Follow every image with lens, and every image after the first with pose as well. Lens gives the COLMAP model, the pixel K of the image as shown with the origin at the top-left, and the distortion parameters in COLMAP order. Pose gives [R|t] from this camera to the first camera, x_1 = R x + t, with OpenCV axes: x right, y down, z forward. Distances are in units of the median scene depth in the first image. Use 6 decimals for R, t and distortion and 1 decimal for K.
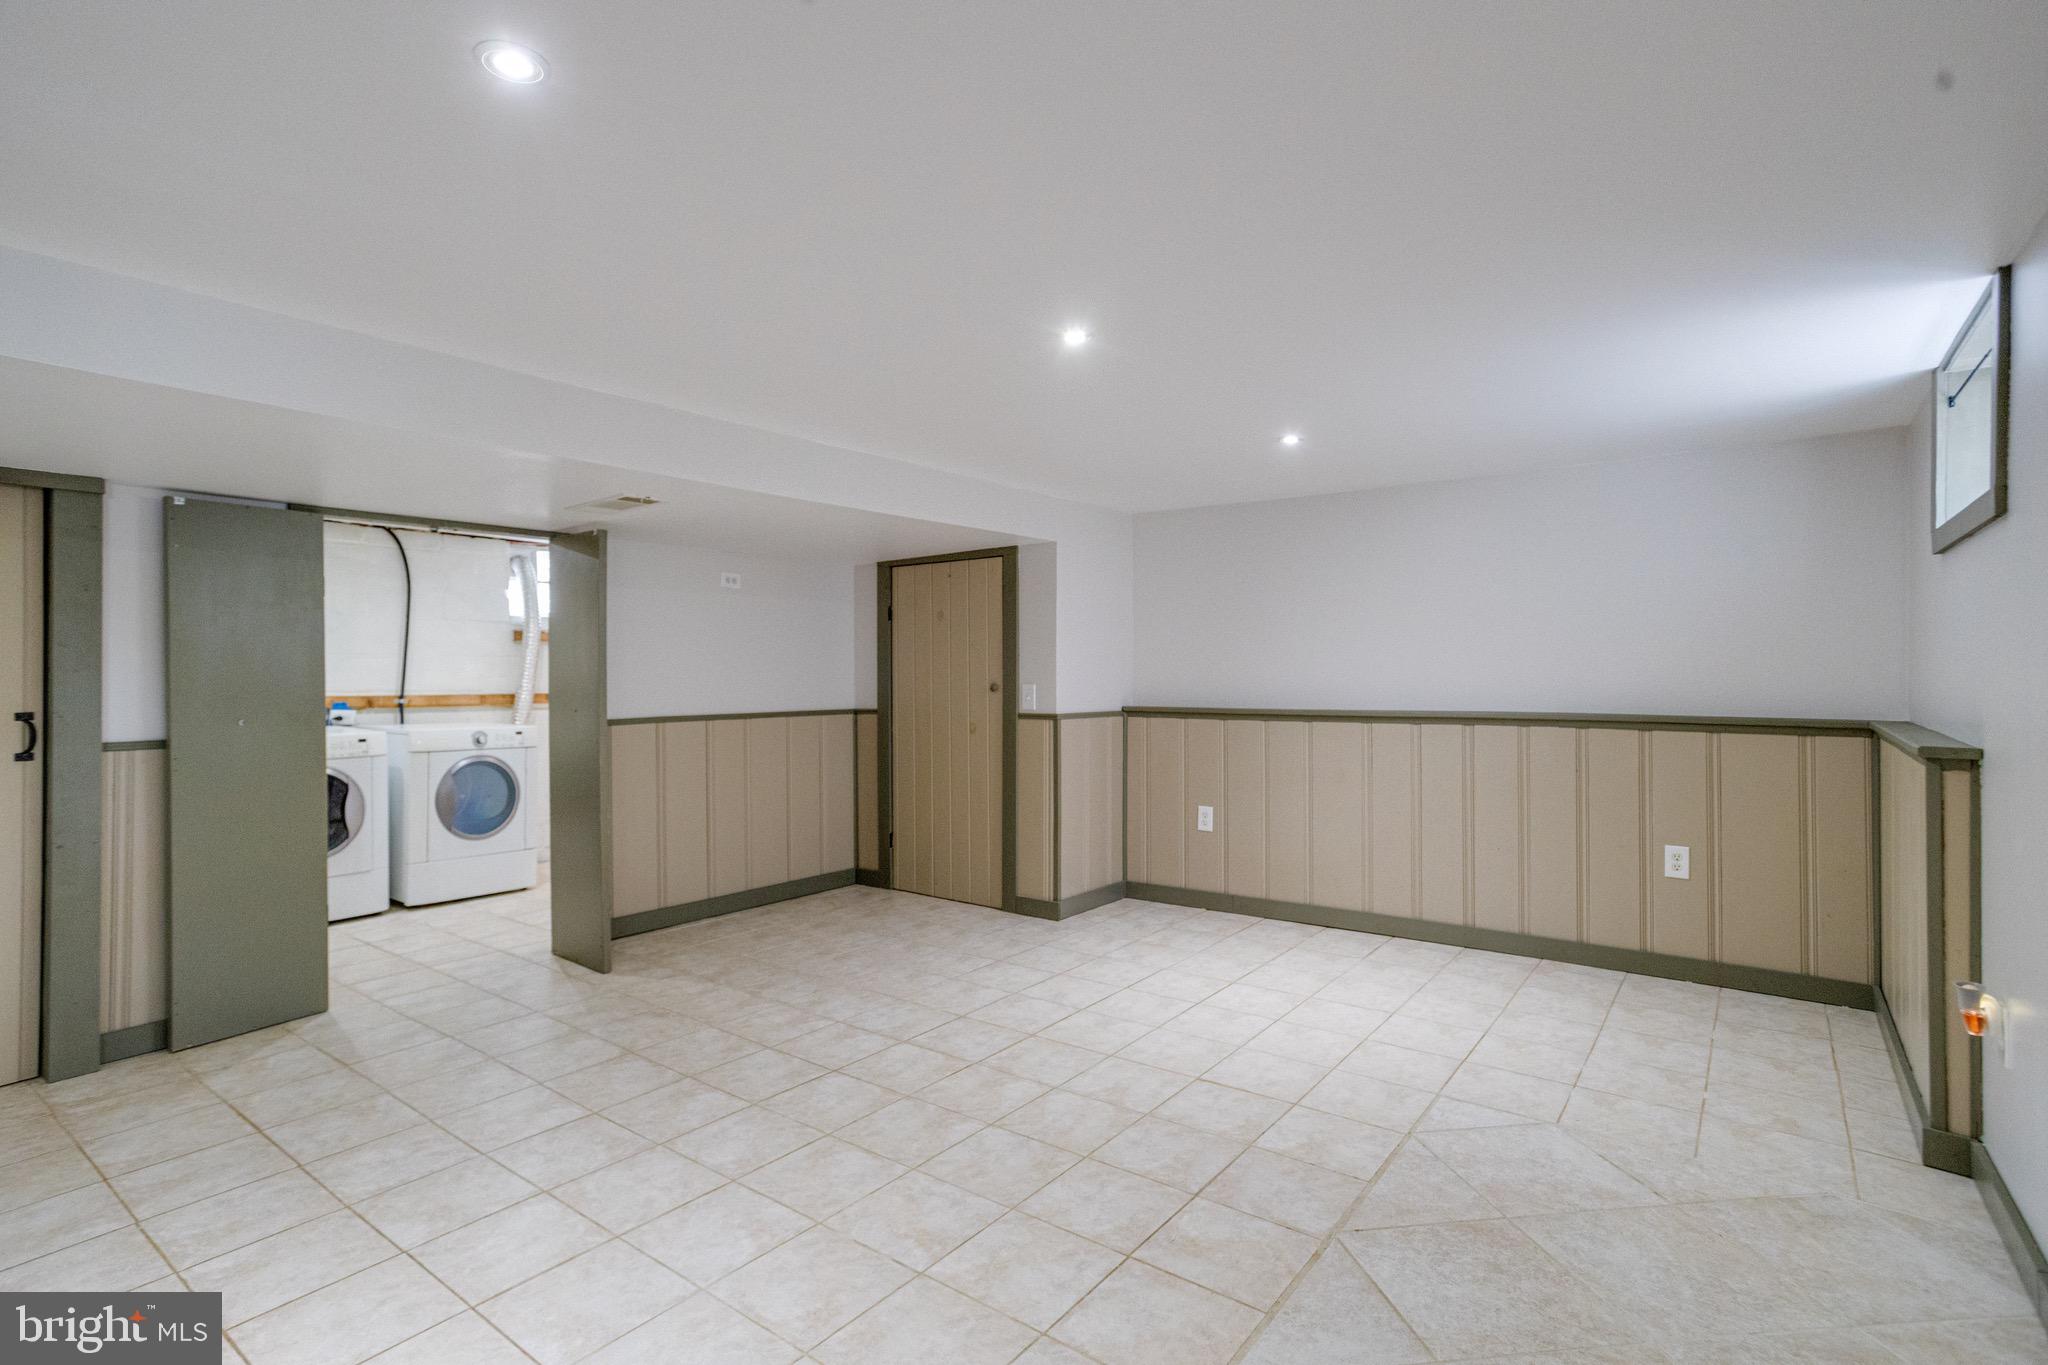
lens RADIAL K [[999.1, 0, 1008.2], [0, 999.1, 700.6], [0, 0, 1]] dist [-0.048326, 0.039122]
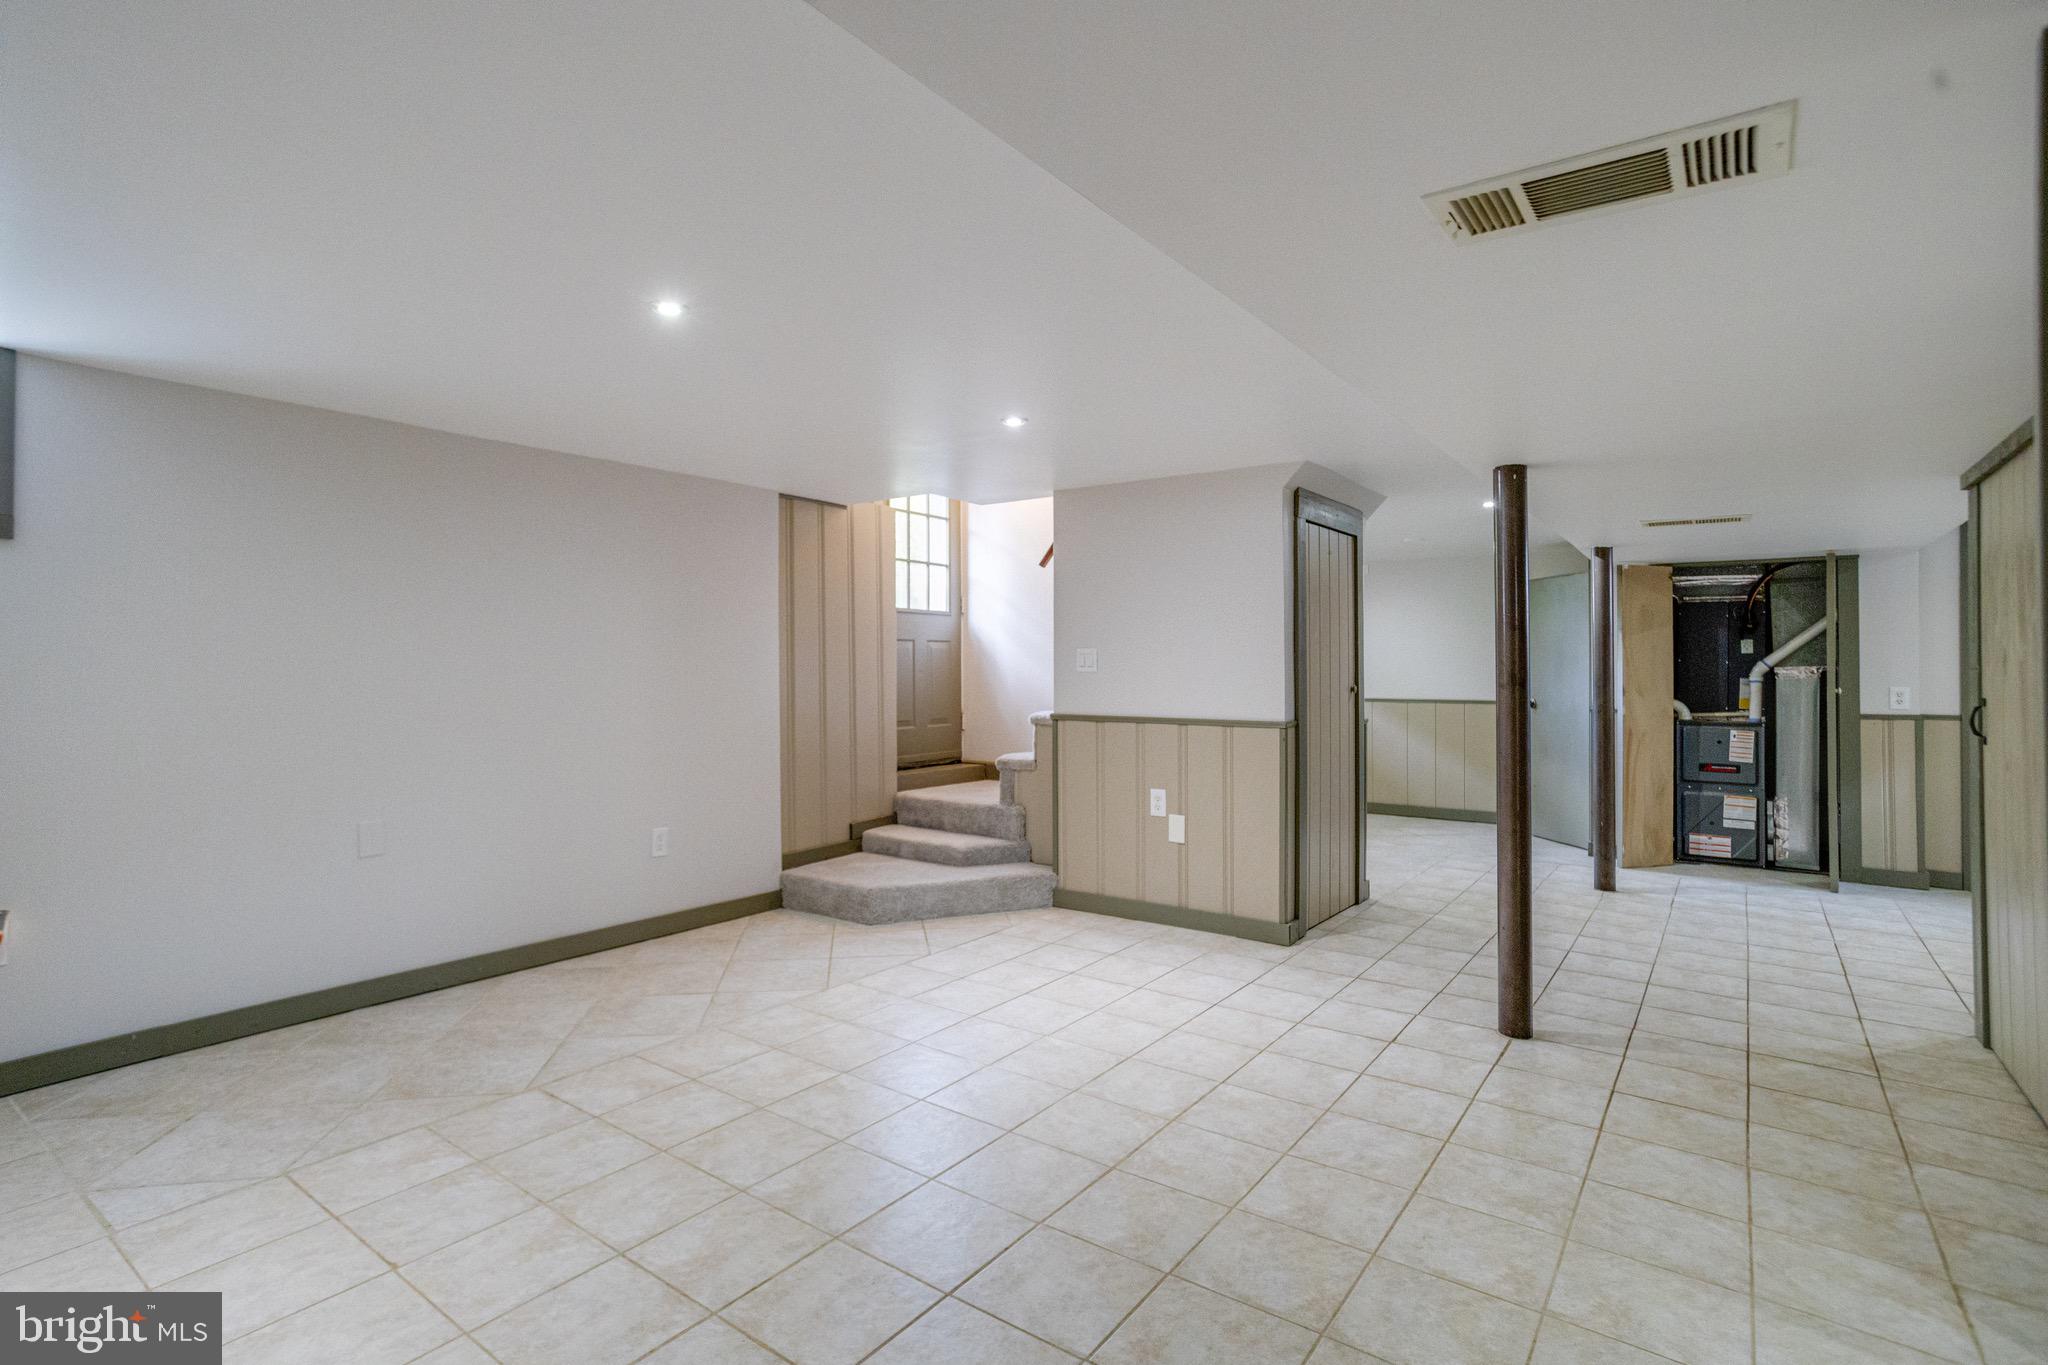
lens RADIAL K [[1001.2, 0, 1004.7], [0, 1001.2, 682.8], [0, 0, 1]] dist [-0.050444, 0.039407]
pose [[-0.999960, 0.002904, -0.008468, -0.206280], [0.002555, 0.999156, 0.040996, -0.034282], [0.008580, 0.040972, -0.999123, 1.602831]]
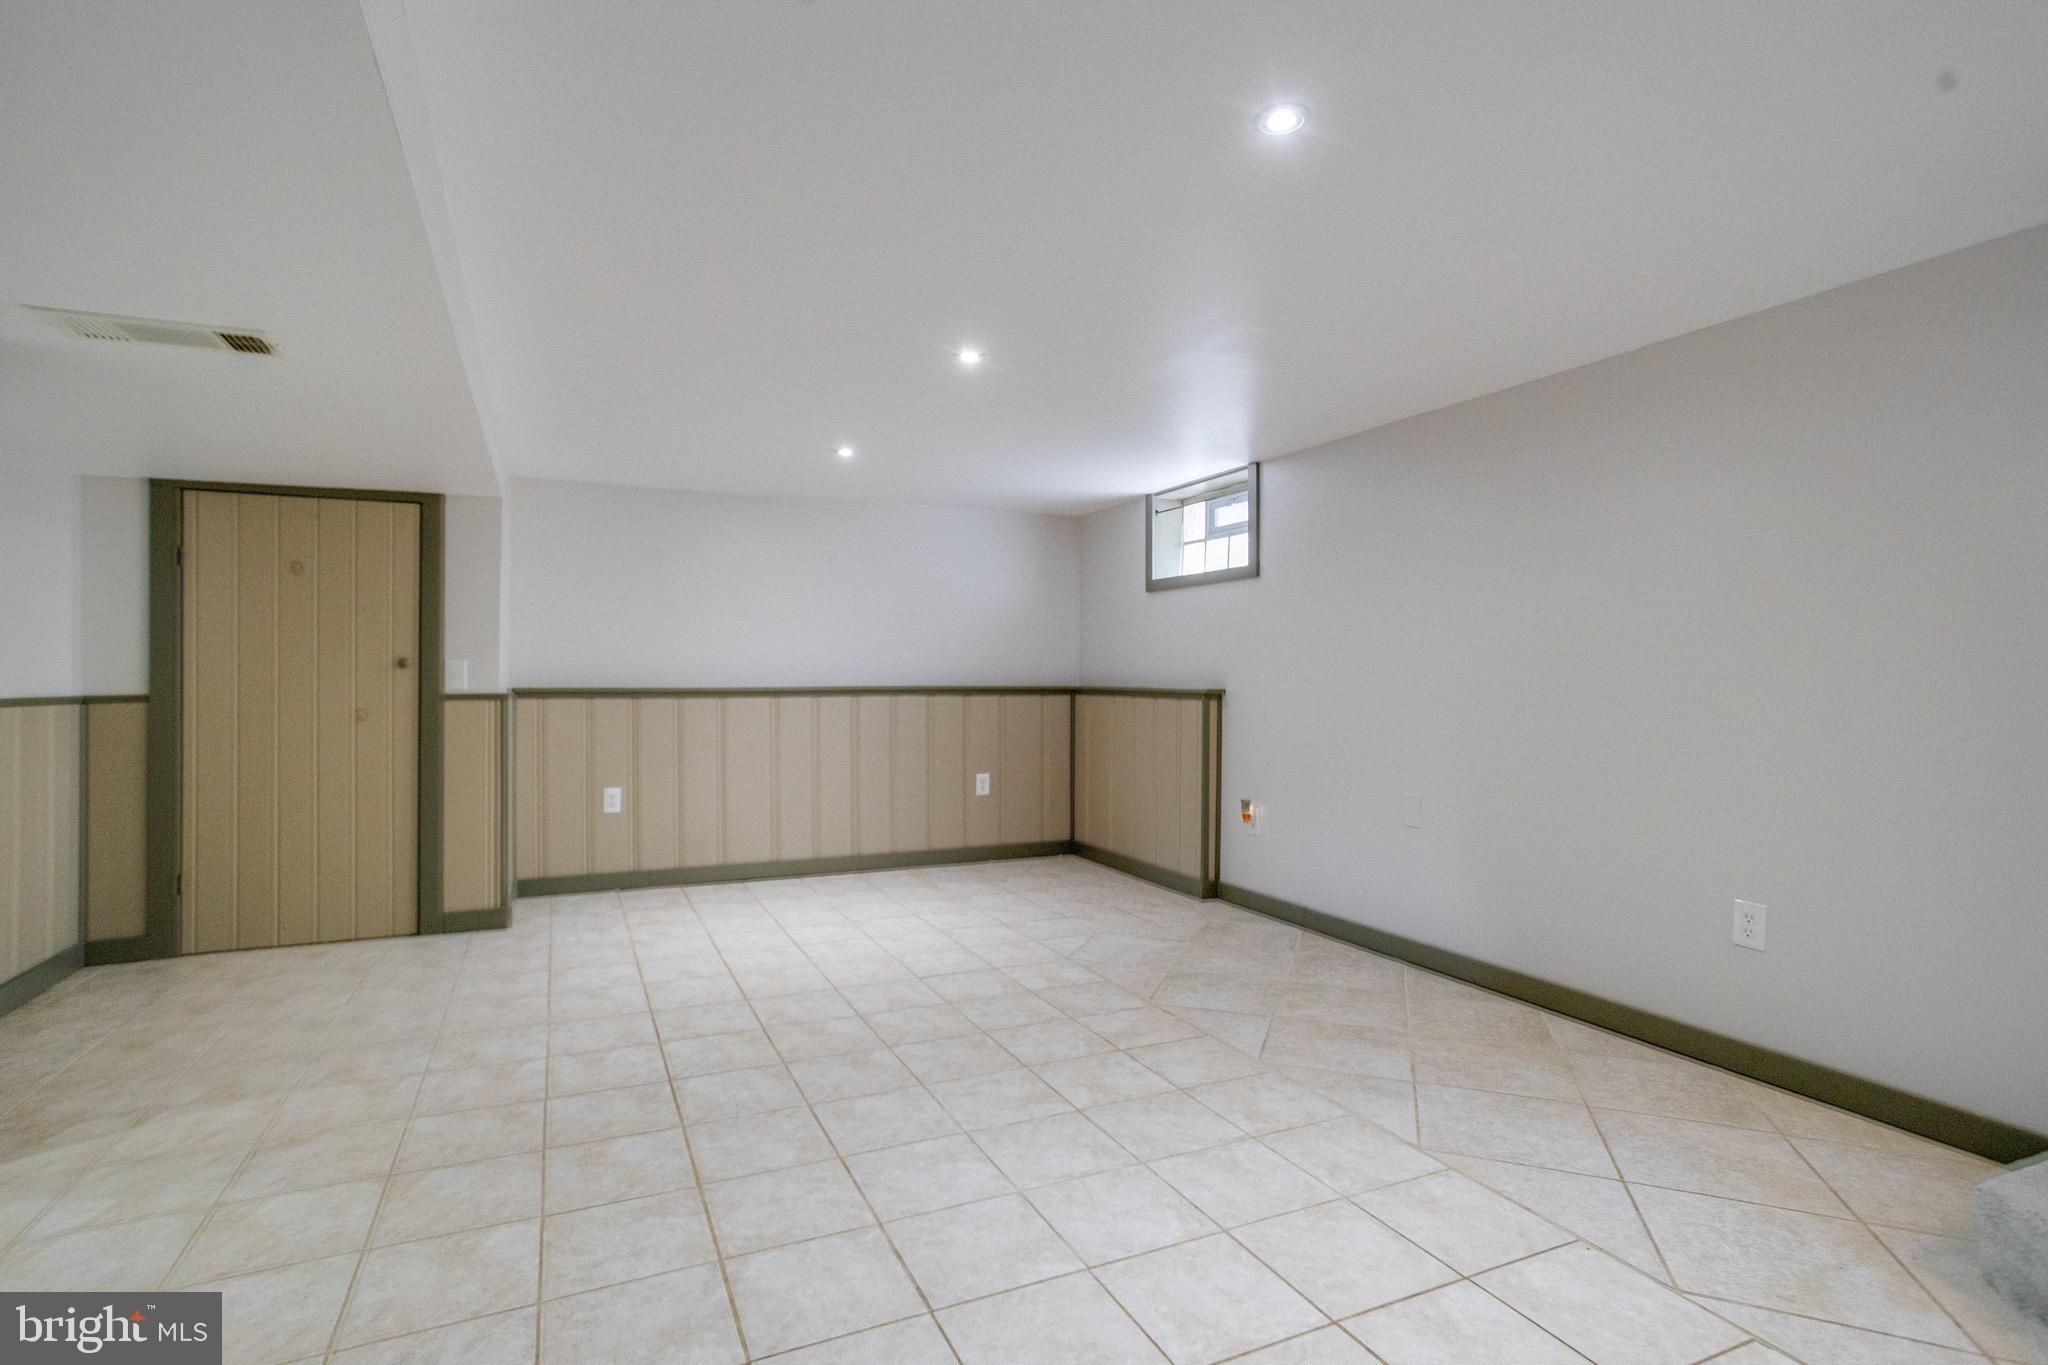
lens RADIAL K [[1001.2, 0, 1004.7], [0, 1001.2, 682.8], [0, 0, 1]] dist [-0.050444, 0.039407]
pose [[0.475970, -0.000358, 0.879462, -0.806324], [0.022025, 0.999691, -0.011513, 0.037215], [-0.879186, 0.024850, 0.475830, 0.312963]]
